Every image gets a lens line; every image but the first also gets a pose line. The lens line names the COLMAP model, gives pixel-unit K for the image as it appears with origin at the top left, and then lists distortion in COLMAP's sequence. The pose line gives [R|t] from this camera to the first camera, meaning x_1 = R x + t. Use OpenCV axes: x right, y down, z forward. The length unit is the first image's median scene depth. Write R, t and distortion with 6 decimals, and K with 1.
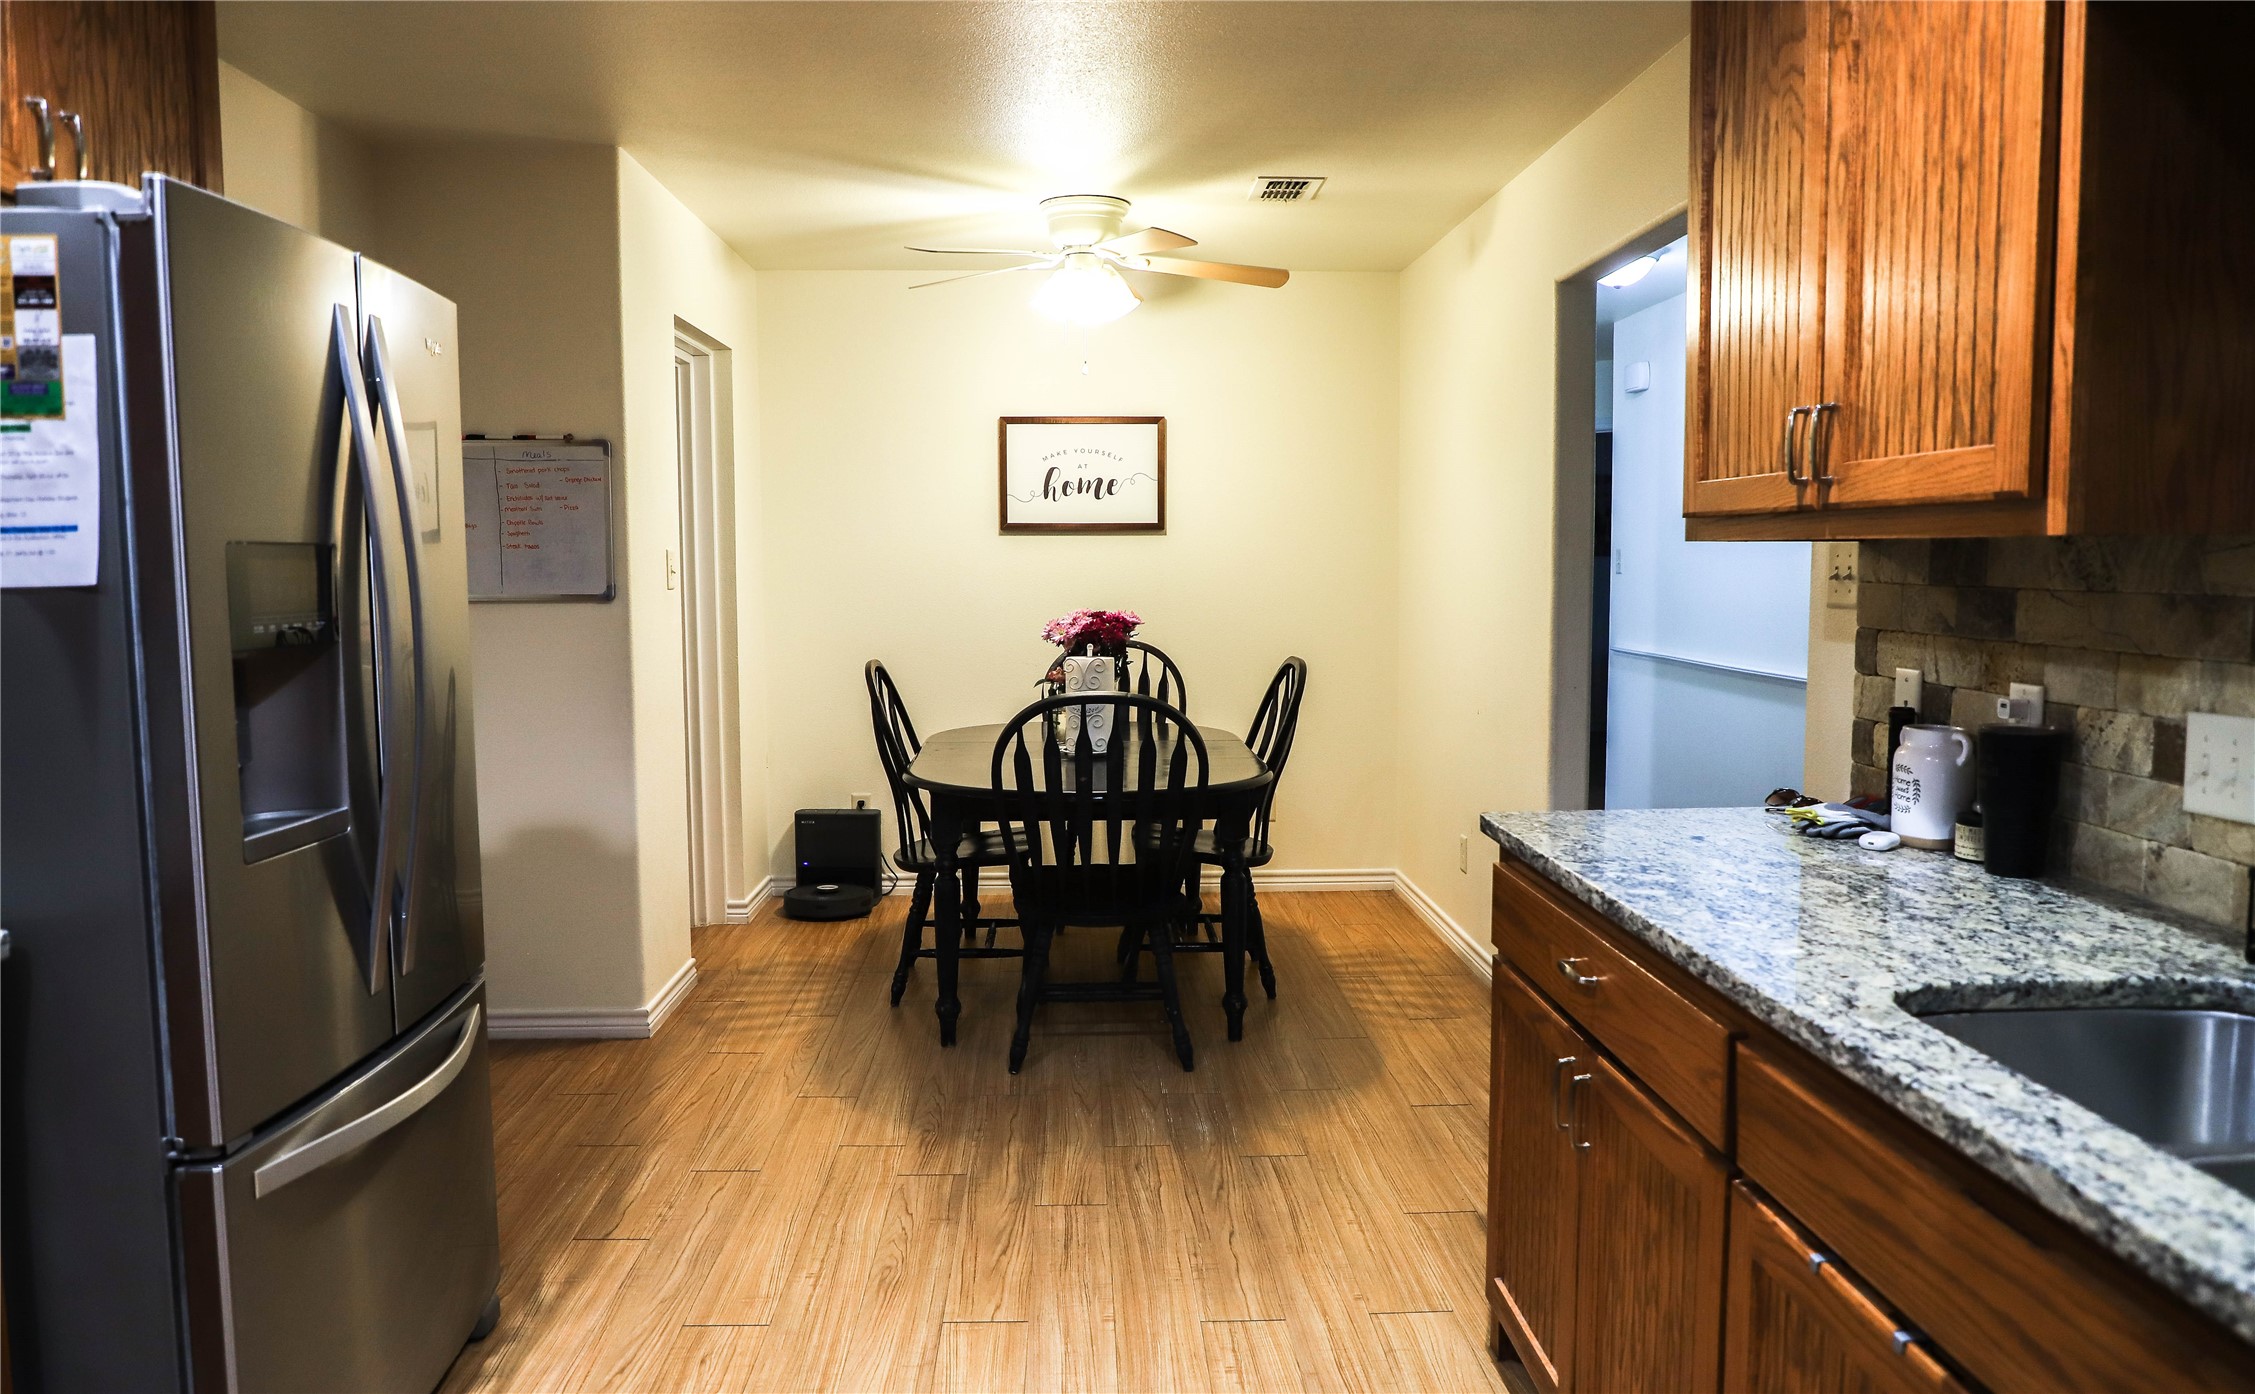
lens RADIAL K [[1650.8, 0, 1124.1], [0, 1650.8, 698.0], [0, 0, 1]] dist [-0.000284, -0.001033]
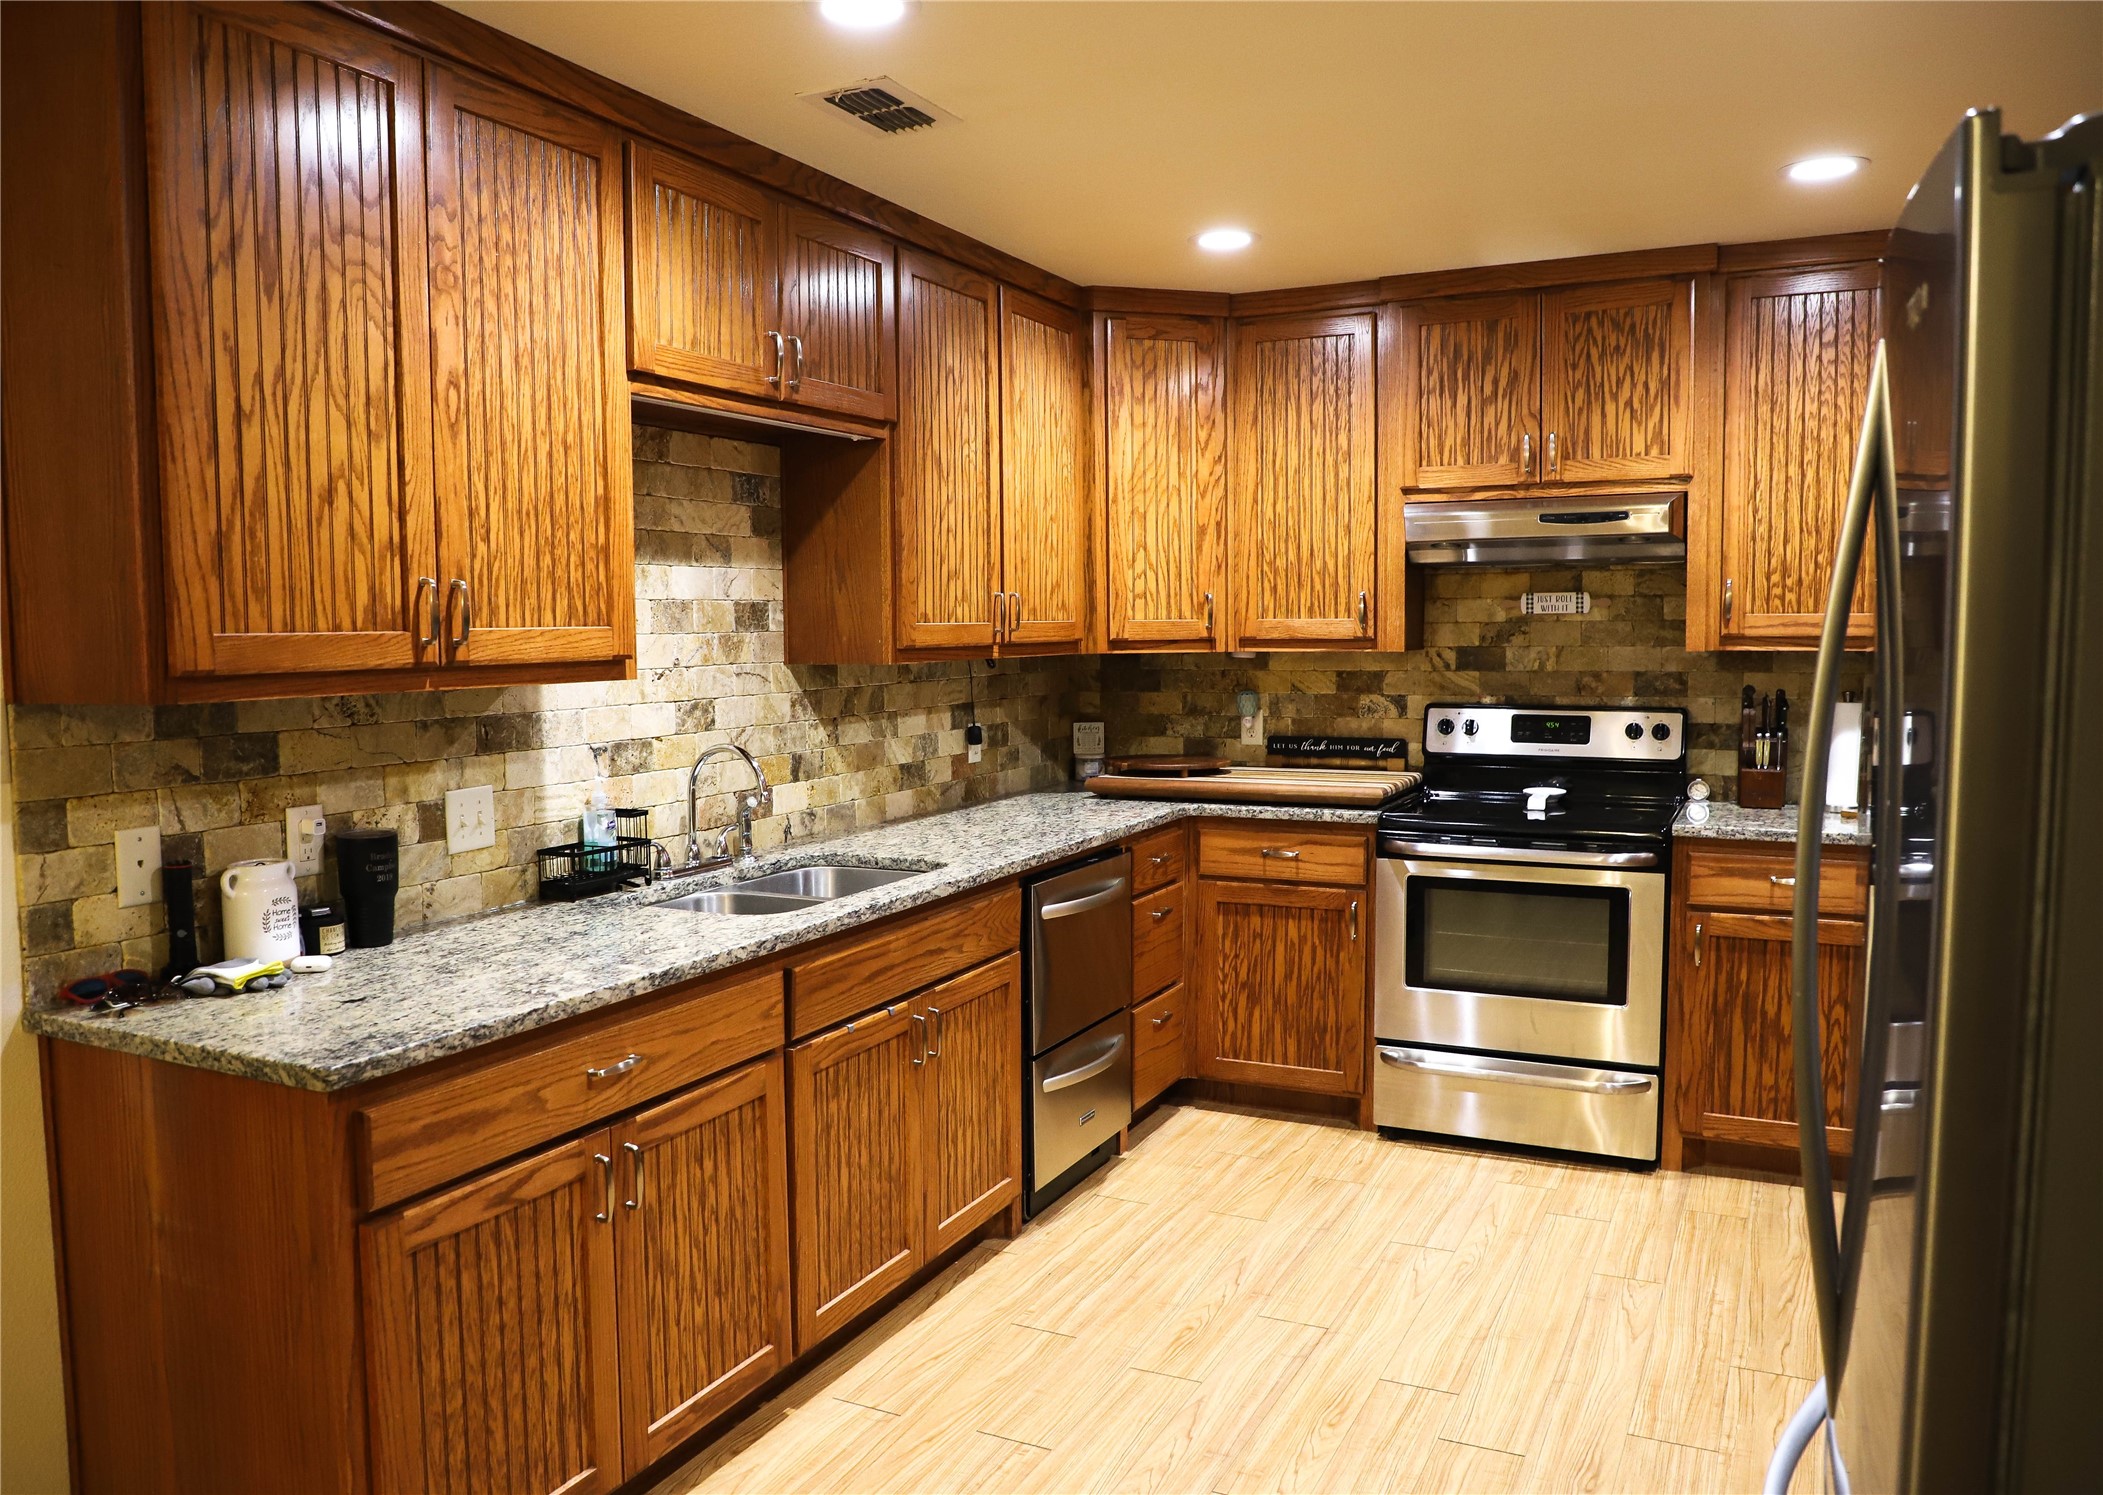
lens RADIAL K [[1579.9, 0, 1048.3], [0, 1579.9, 741.4], [0, 0, 1]] dist [-0.000532, -0.000187]
pose [[-0.884833, -0.023448, 0.465319, -0.557501], [0.051905, 0.987555, 0.148465, -0.229454], [-0.463009, 0.155519, -0.872603, 1.998095]]
